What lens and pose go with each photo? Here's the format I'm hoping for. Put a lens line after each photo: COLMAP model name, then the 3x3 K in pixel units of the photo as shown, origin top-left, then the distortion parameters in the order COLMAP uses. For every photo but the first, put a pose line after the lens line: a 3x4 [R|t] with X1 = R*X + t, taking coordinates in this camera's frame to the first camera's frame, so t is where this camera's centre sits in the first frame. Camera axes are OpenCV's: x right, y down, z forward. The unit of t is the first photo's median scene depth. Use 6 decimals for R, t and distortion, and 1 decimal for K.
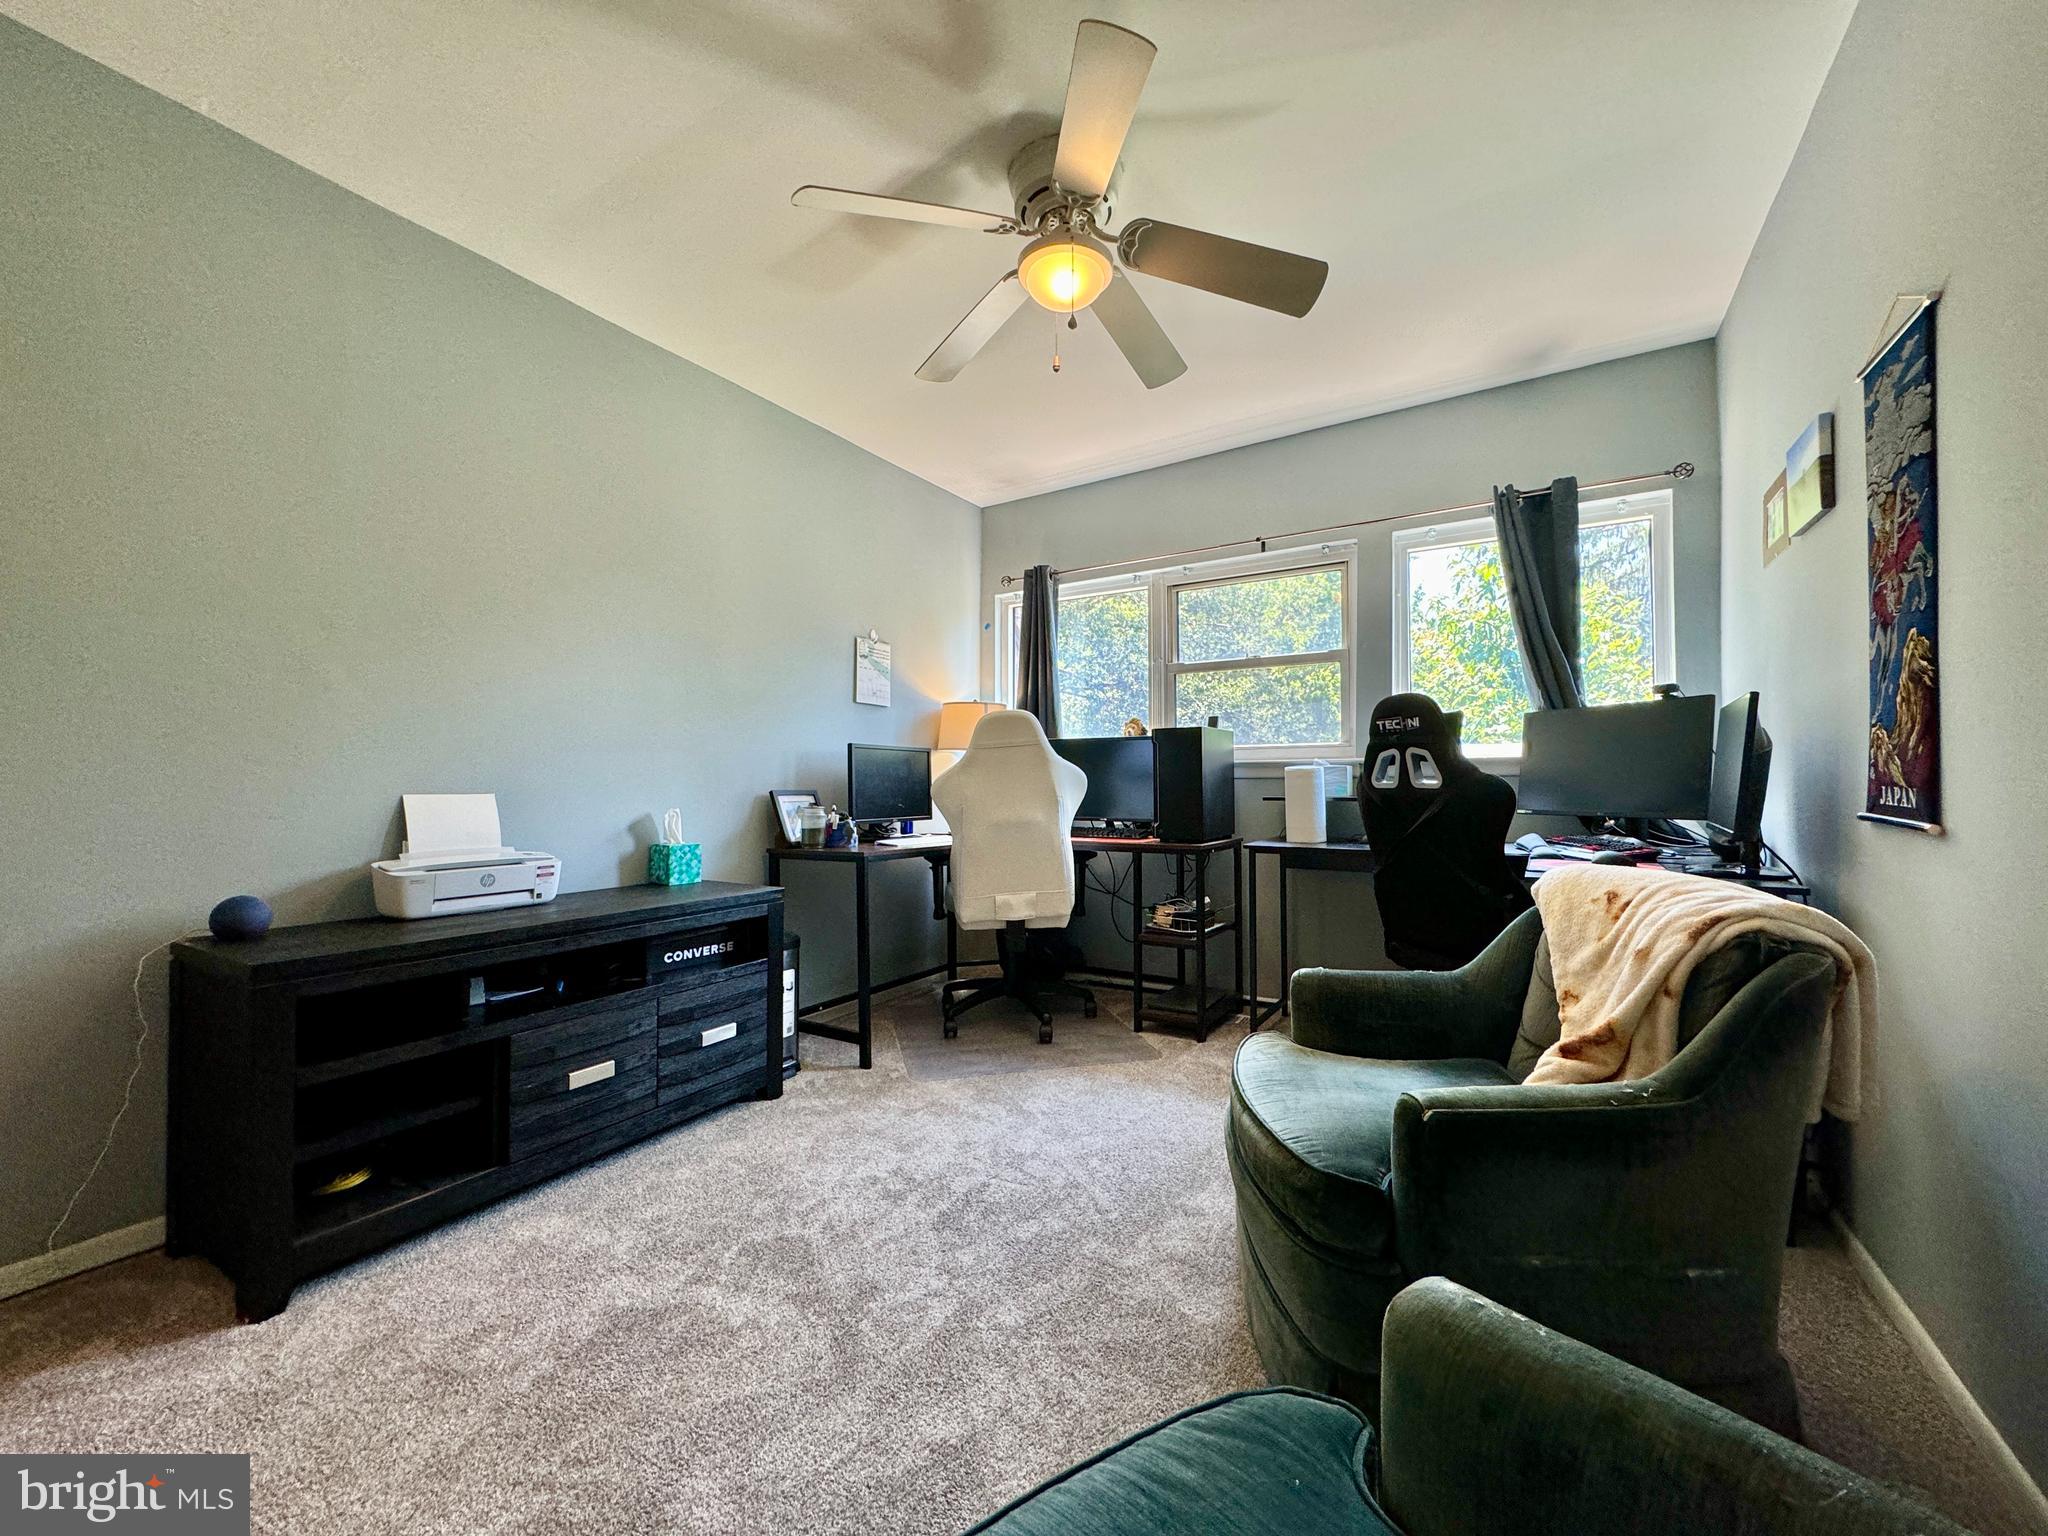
lens RADIAL K [[816.5, 0, 1024.0], [0, 816.5, 768.0], [0, 0, 1]] dist [-0.001870, 0.000347]
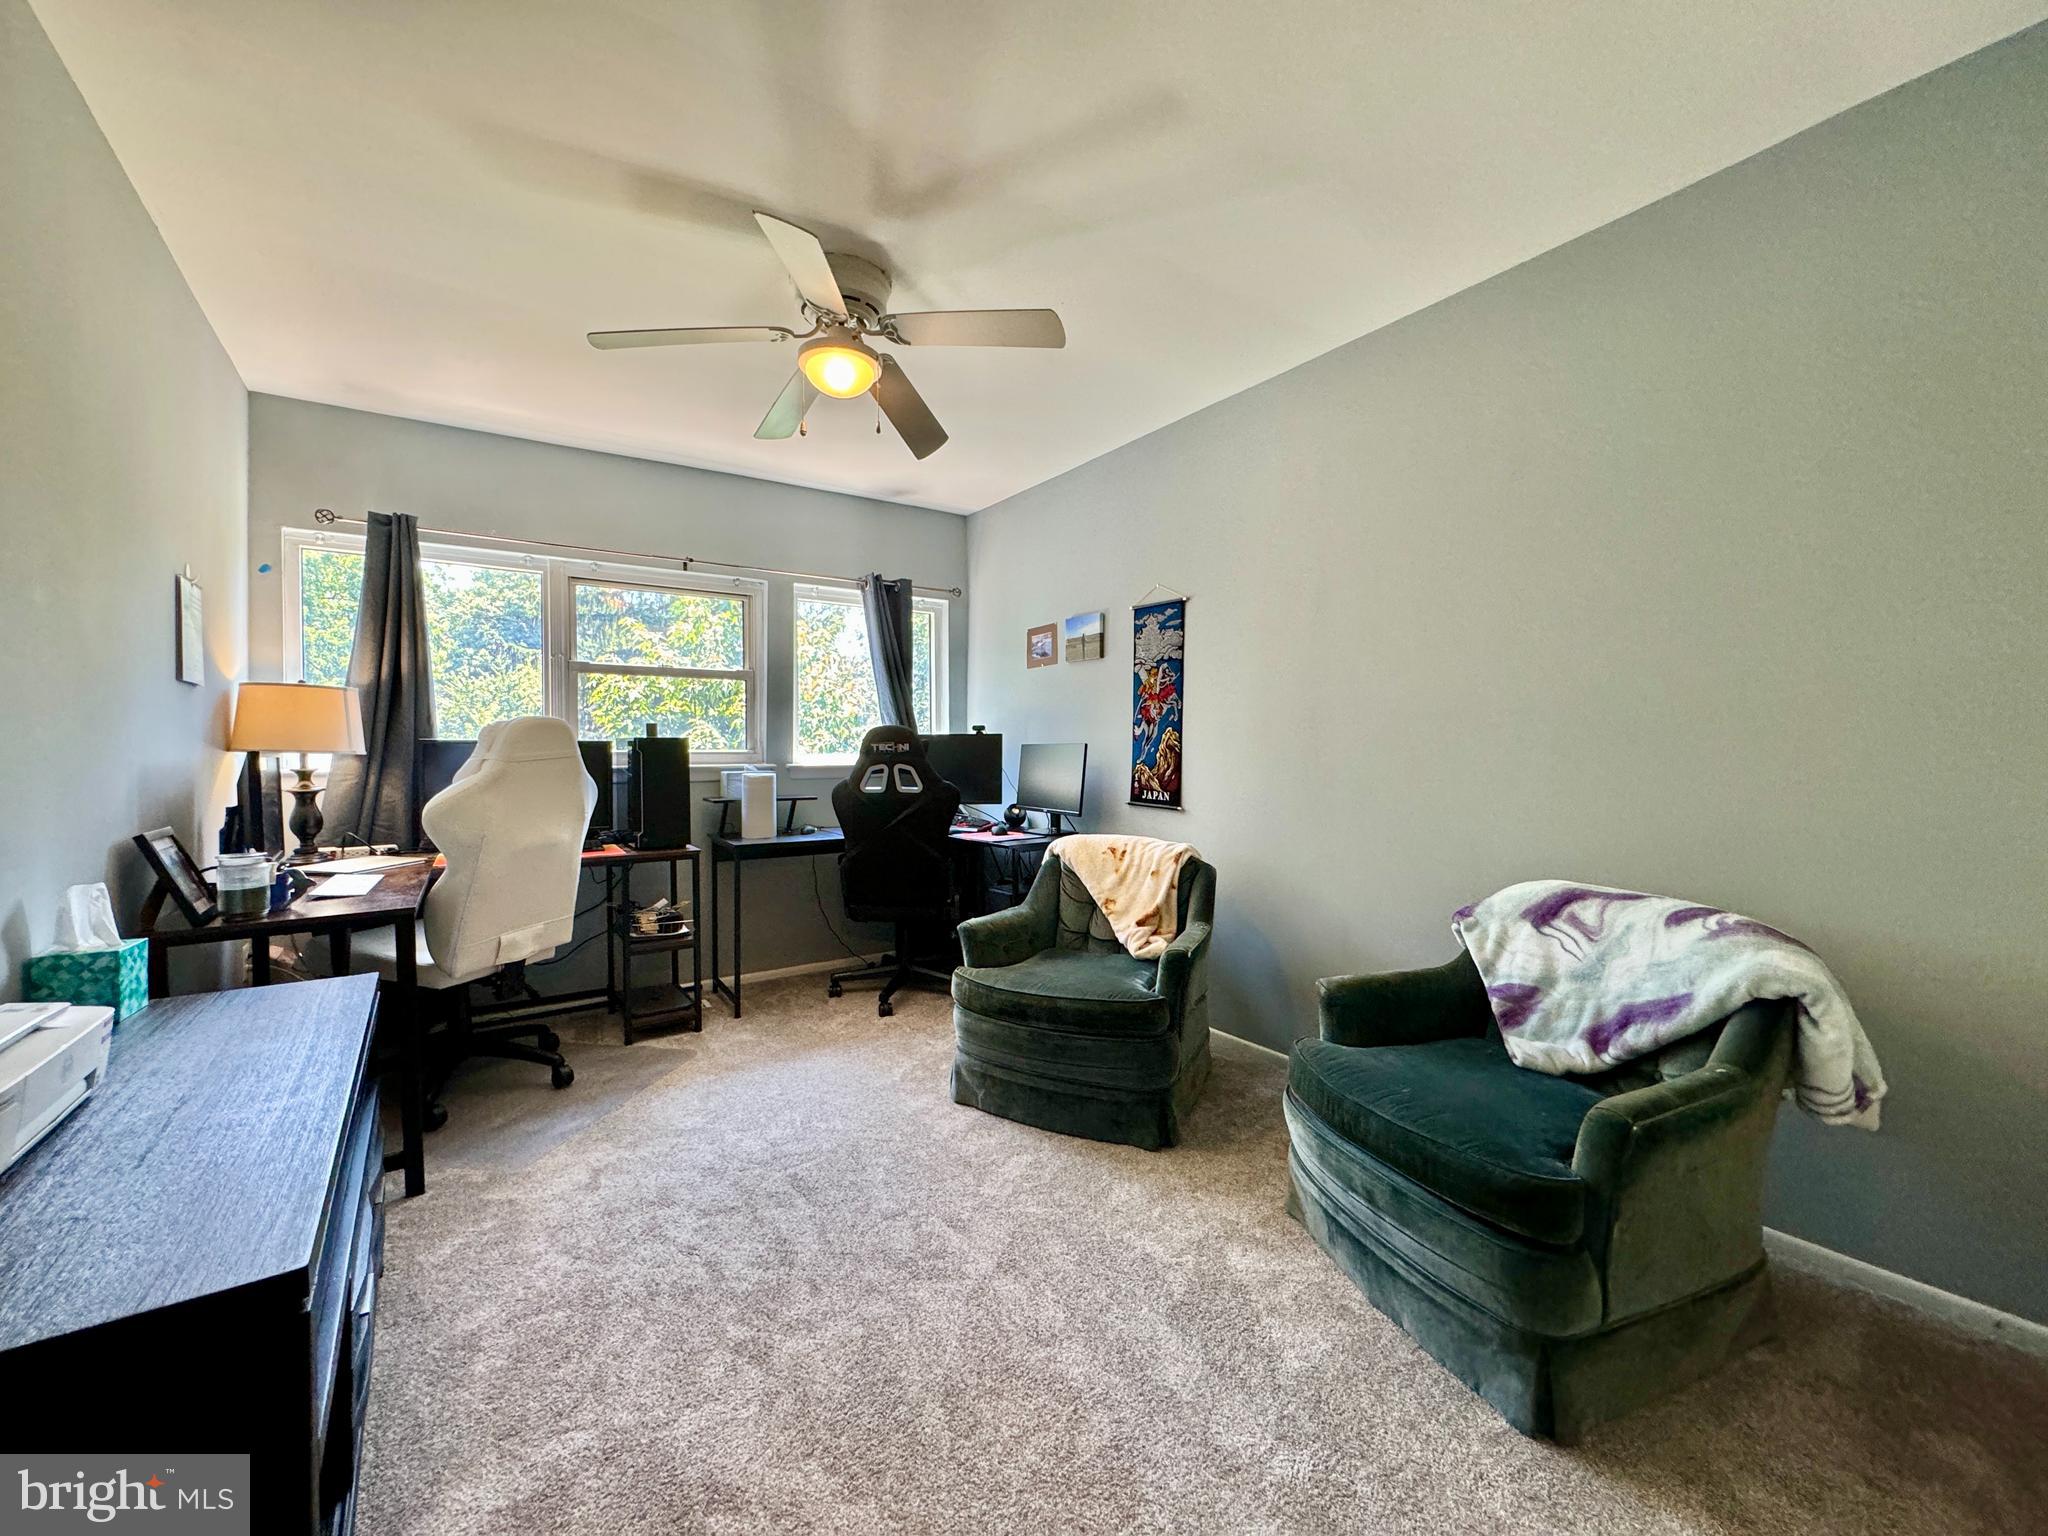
lens RADIAL K [[816.5, 0, 1024.0], [0, 816.5, 768.0], [0, 0, 1]] dist [-0.001870, 0.000347]
pose [[0.399562, -0.015566, 0.916574, -0.725526], [-0.016455, 0.999573, 0.024149, -0.054912], [-0.916559, -0.024731, 0.399135, 0.225549]]
